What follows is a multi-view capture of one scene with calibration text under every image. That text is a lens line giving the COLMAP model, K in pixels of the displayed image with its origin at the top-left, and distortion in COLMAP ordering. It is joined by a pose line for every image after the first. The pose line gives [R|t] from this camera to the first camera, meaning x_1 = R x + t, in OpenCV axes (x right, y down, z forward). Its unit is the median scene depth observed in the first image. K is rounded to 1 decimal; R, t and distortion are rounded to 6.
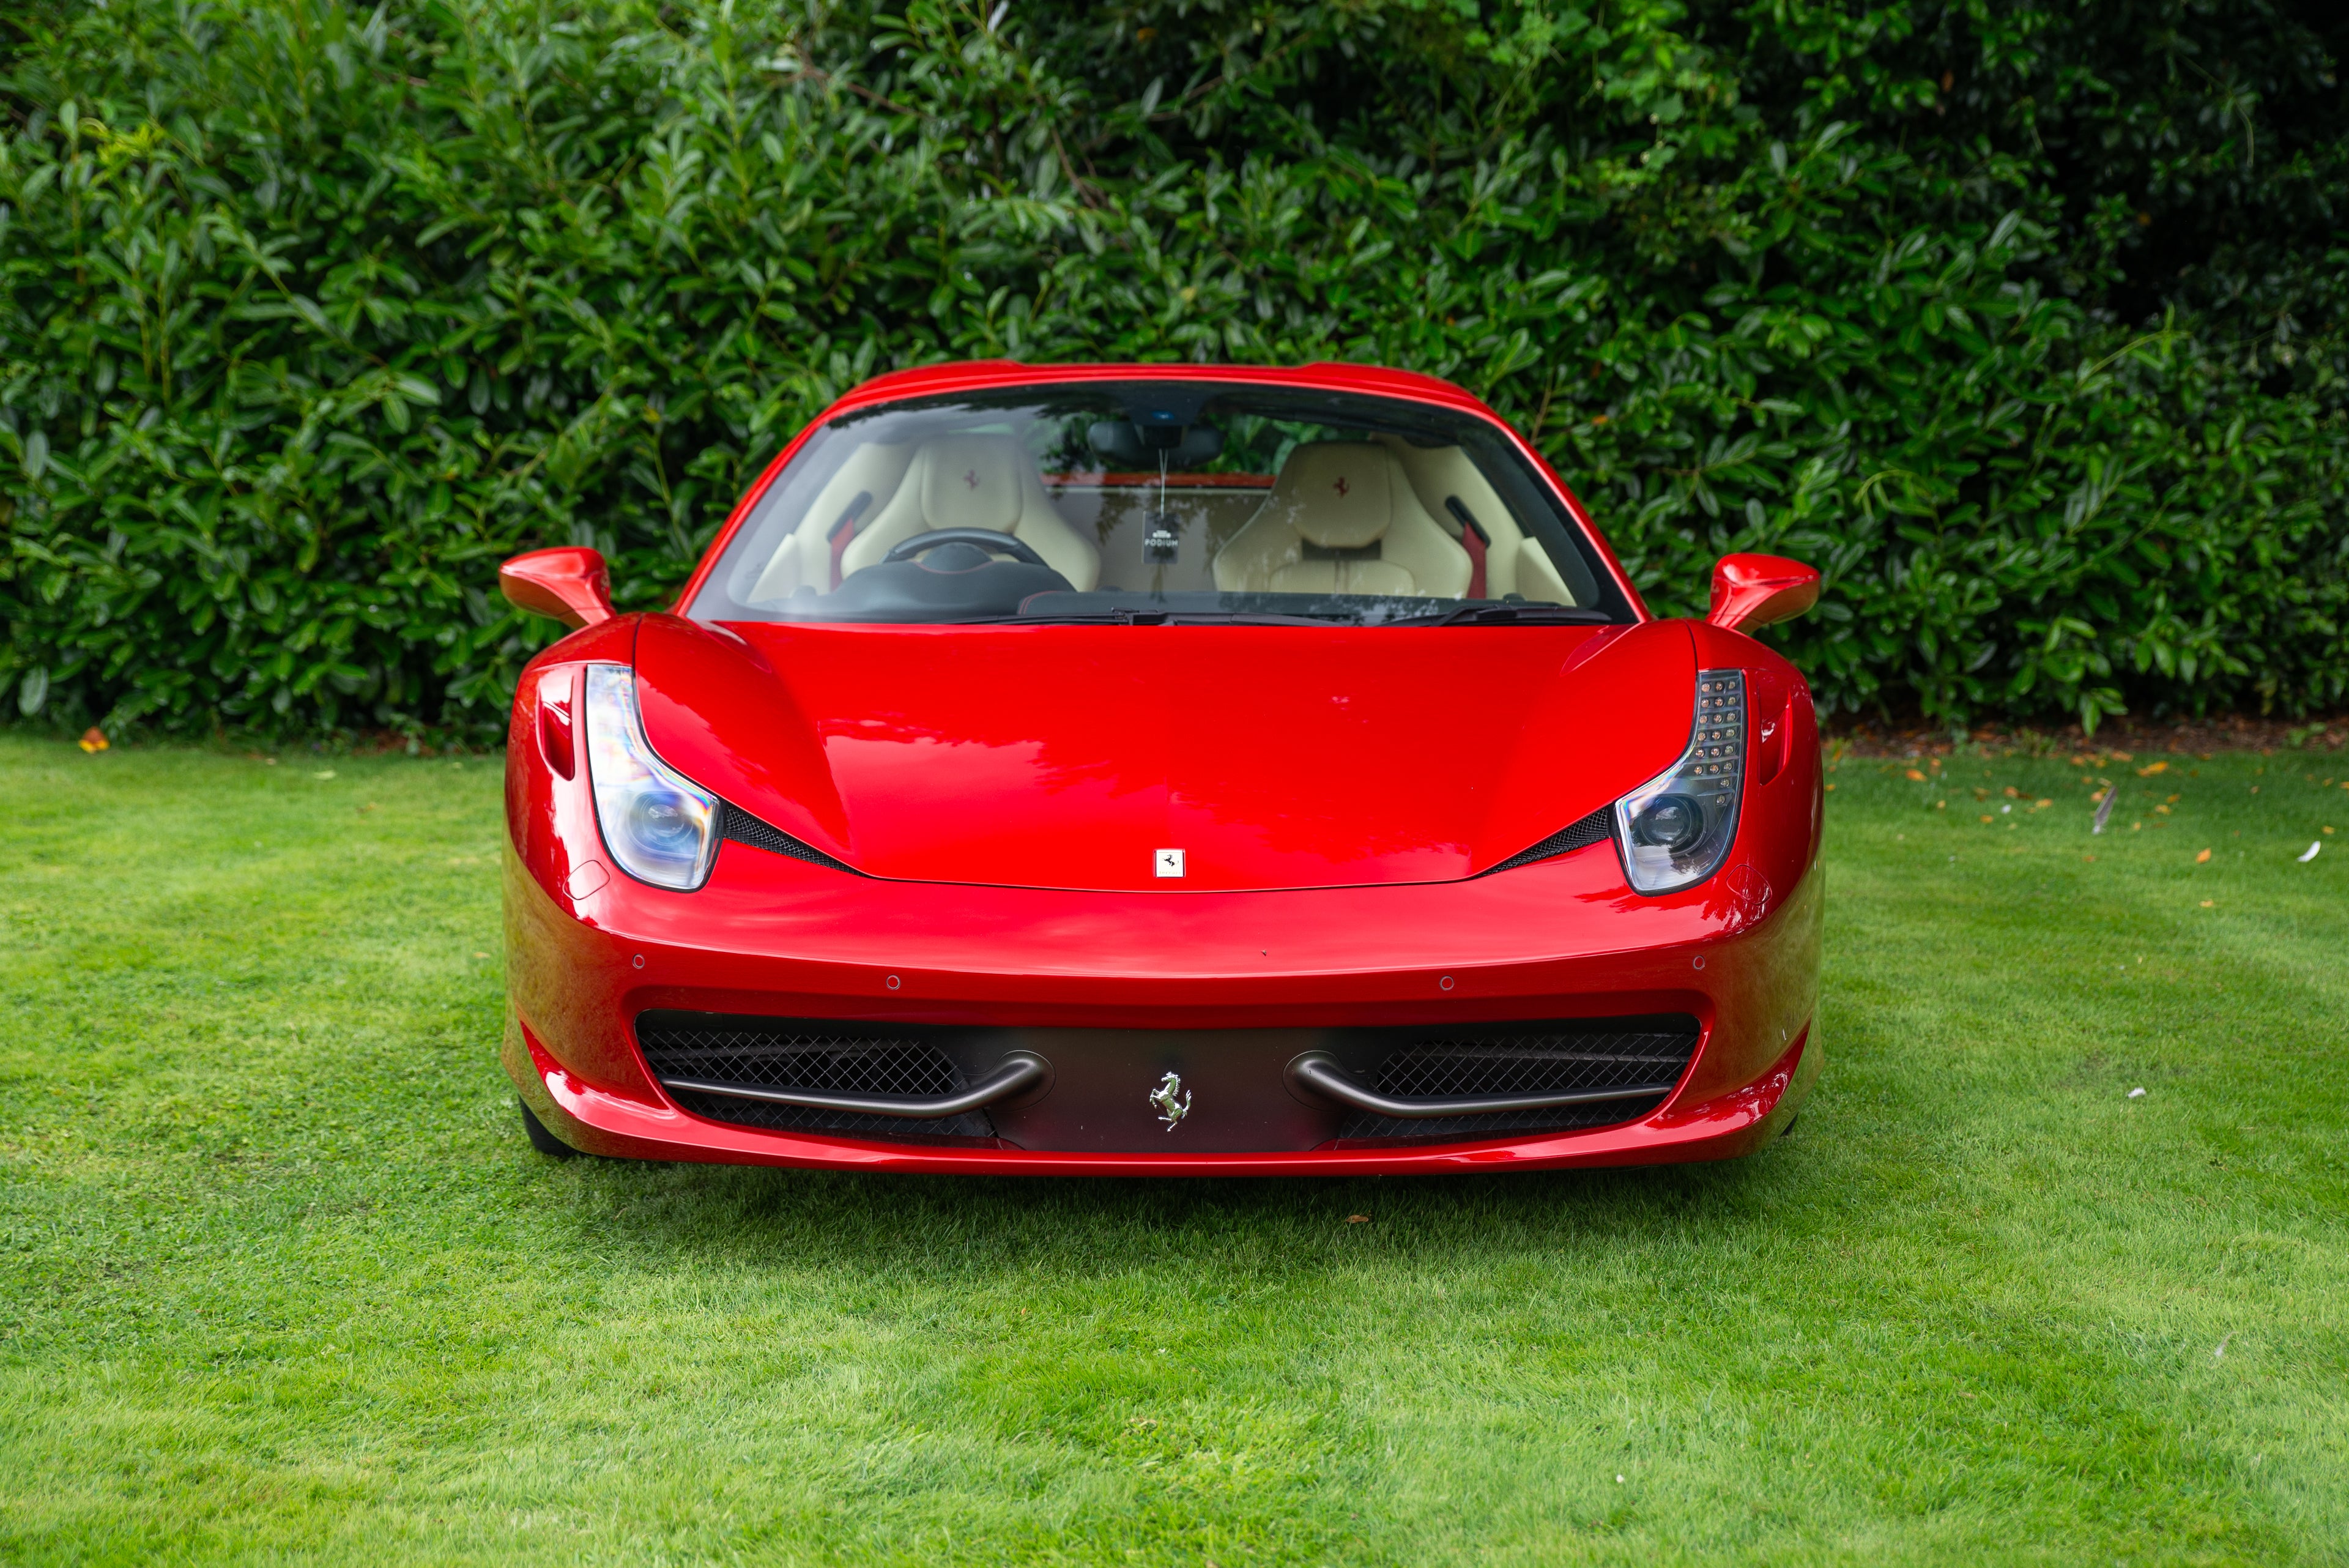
lens RADIAL K [[3537.5, 0, 1125.5], [0, 3537.5, 778.4], [0, 0, 1]] dist [0.058937, -0.019061]
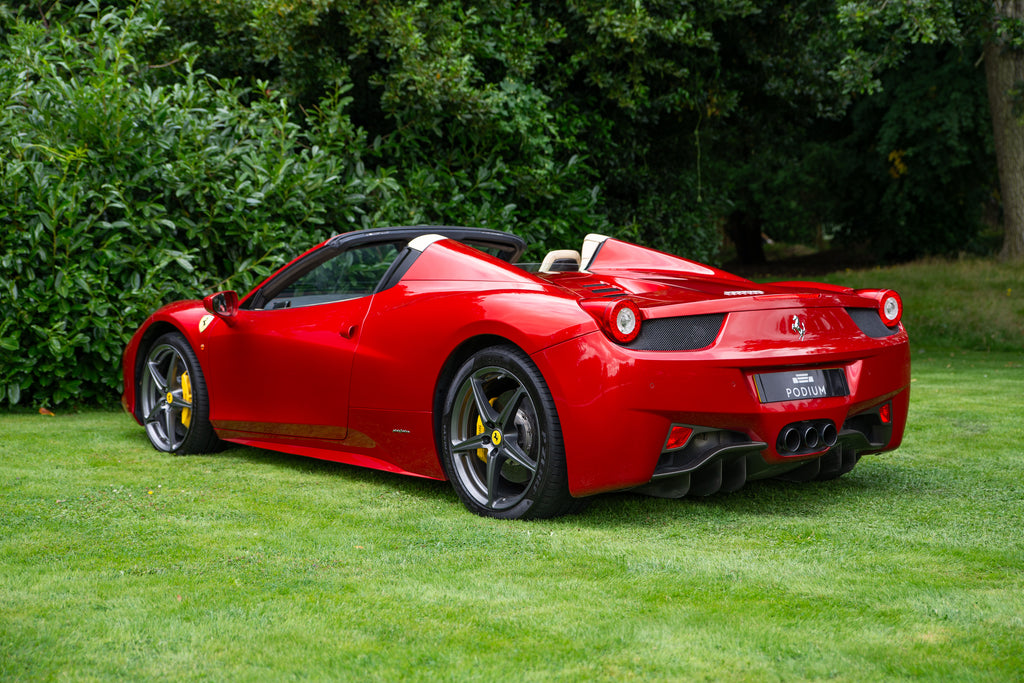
lens RADIAL K [[1542.0, 0, 490.6], [0, 1542.0, 339.1], [0, 0, 1]] dist [0.058937, -0.019061]
pose [[0.803904, -0.059937, 0.591731, -0.652541], [0.103107, 0.993889, -0.039405, 0.012239], [-0.585754, 0.092689, 0.805172, 0.019201]]
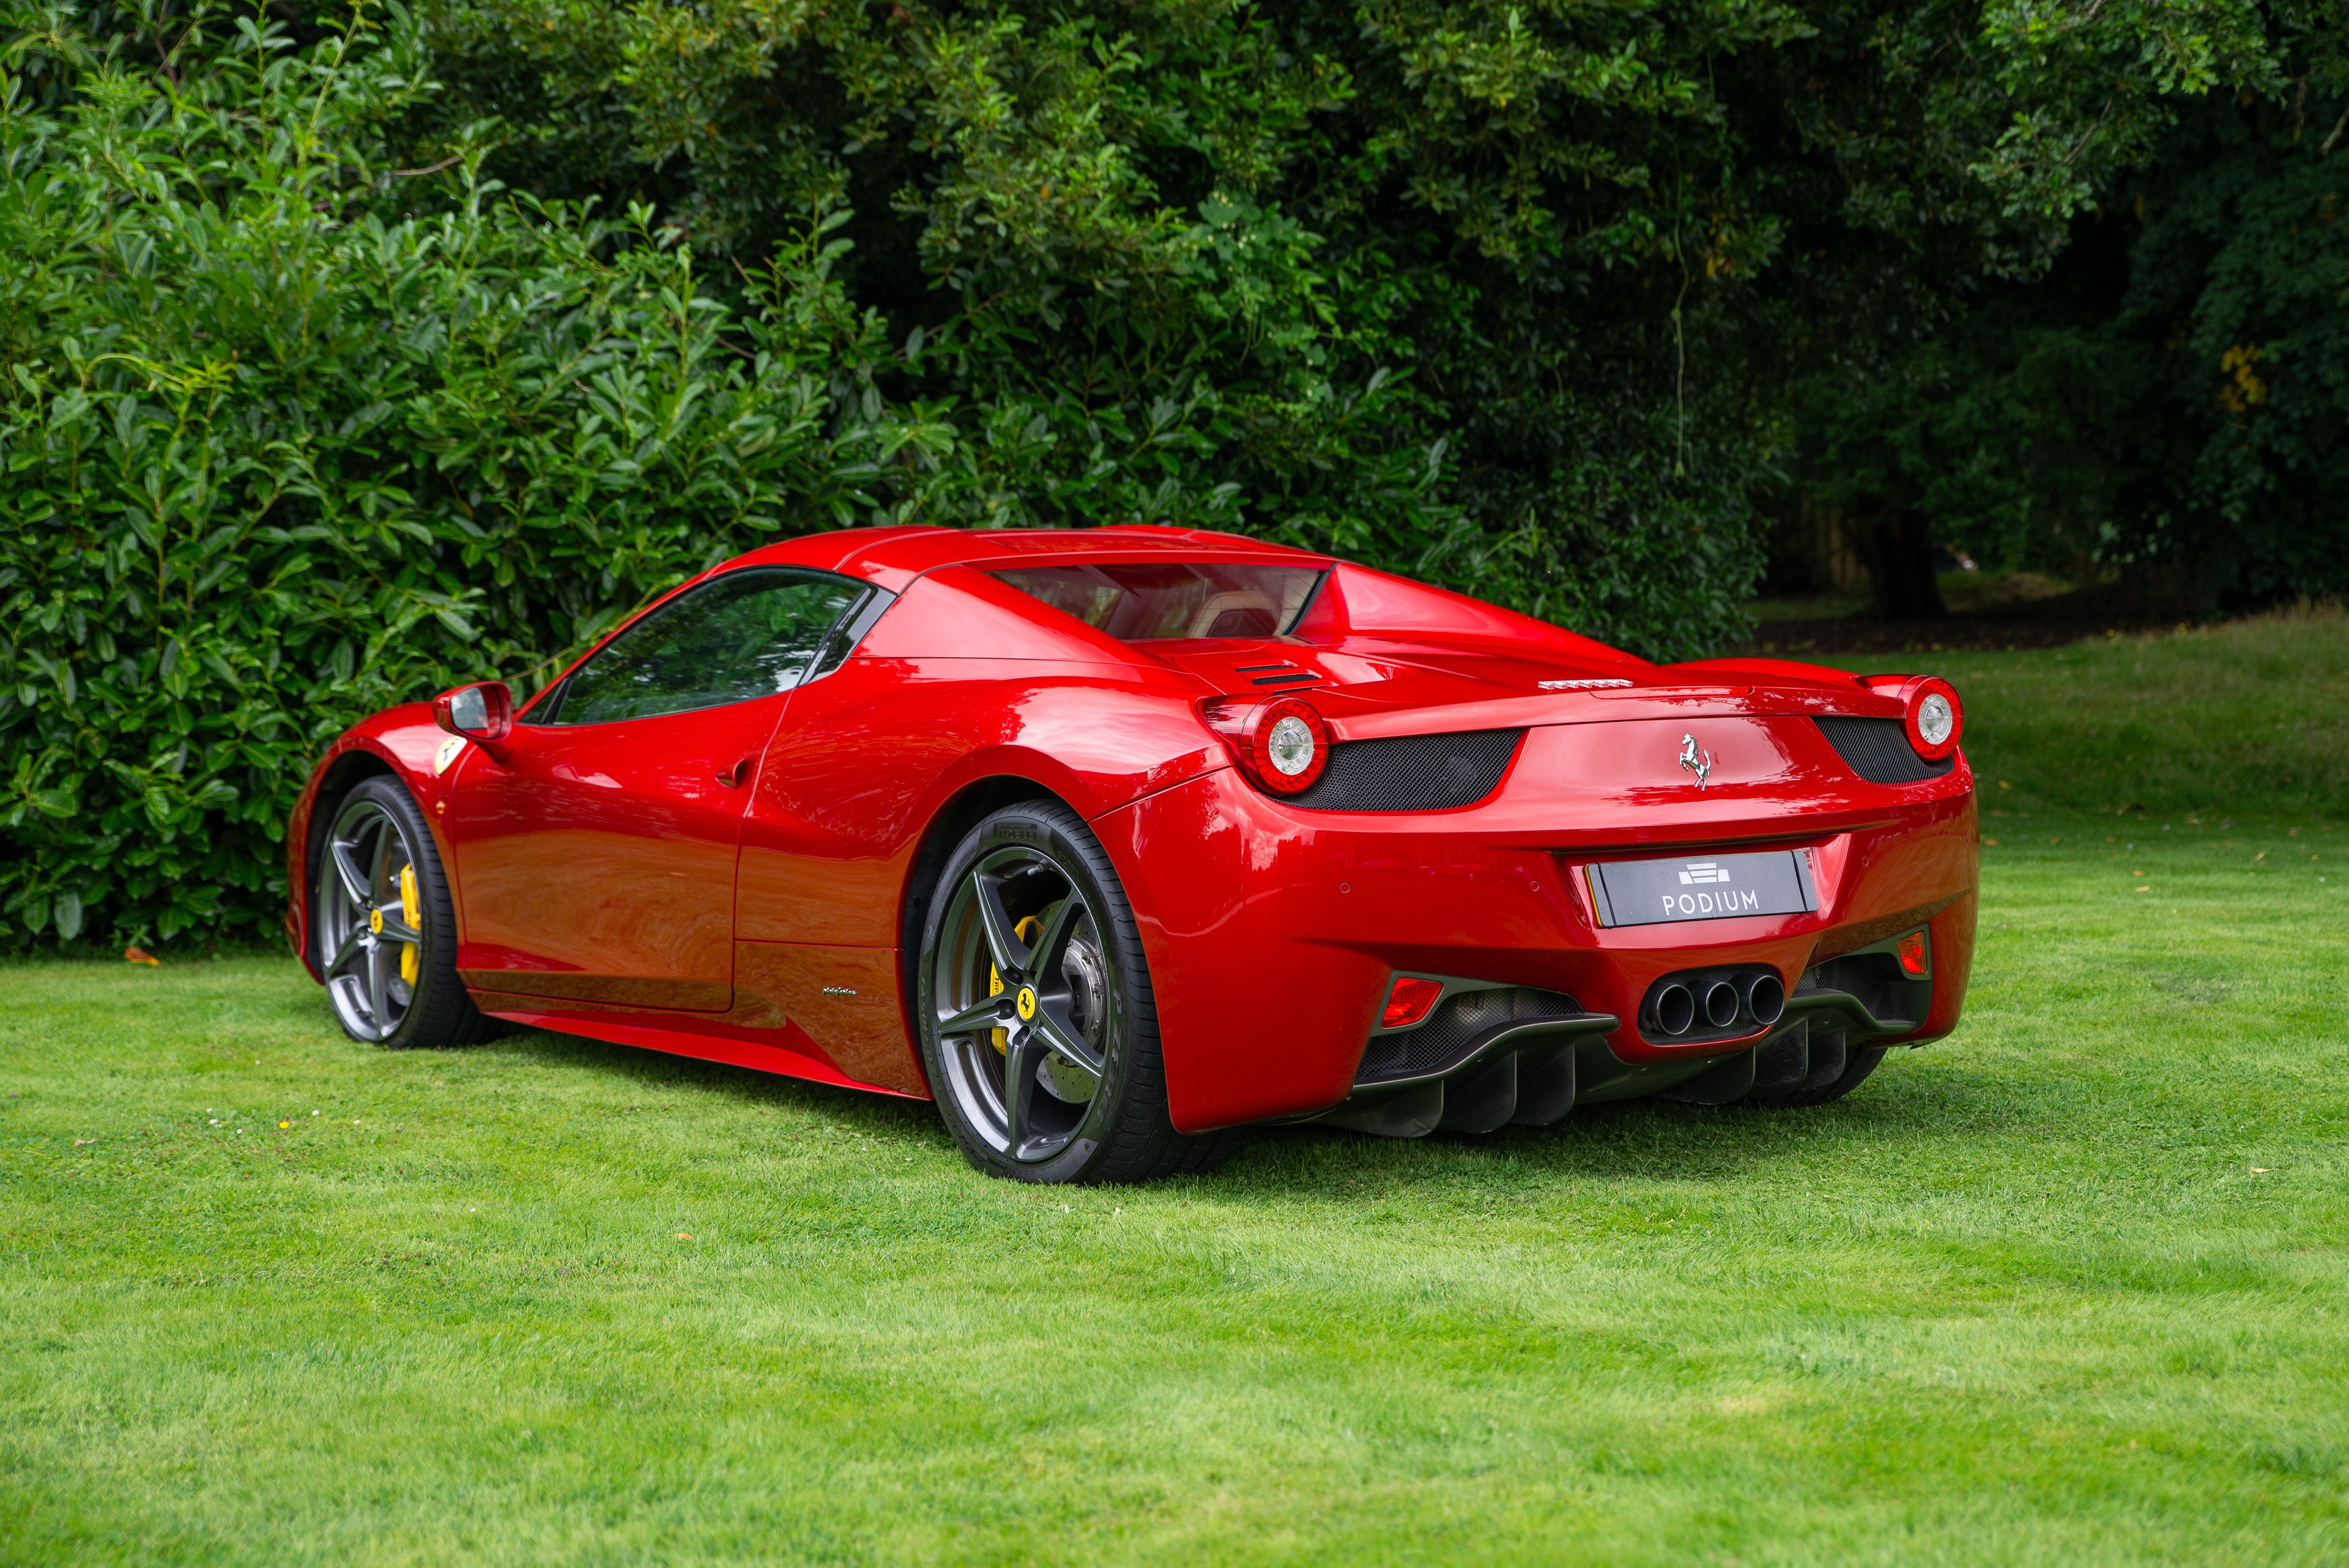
lens RADIAL K [[3686.5, 0, 1174.5], [0, 3686.5, 784.0], [0, 0, 1]] dist [0.079310, 0.013931]
pose [[0.828791, -0.057855, 0.556559, -0.636909], [0.101640, 0.993659, -0.048063, 0.022111], [-0.550249, 0.096403, 0.829417, -0.052131]]
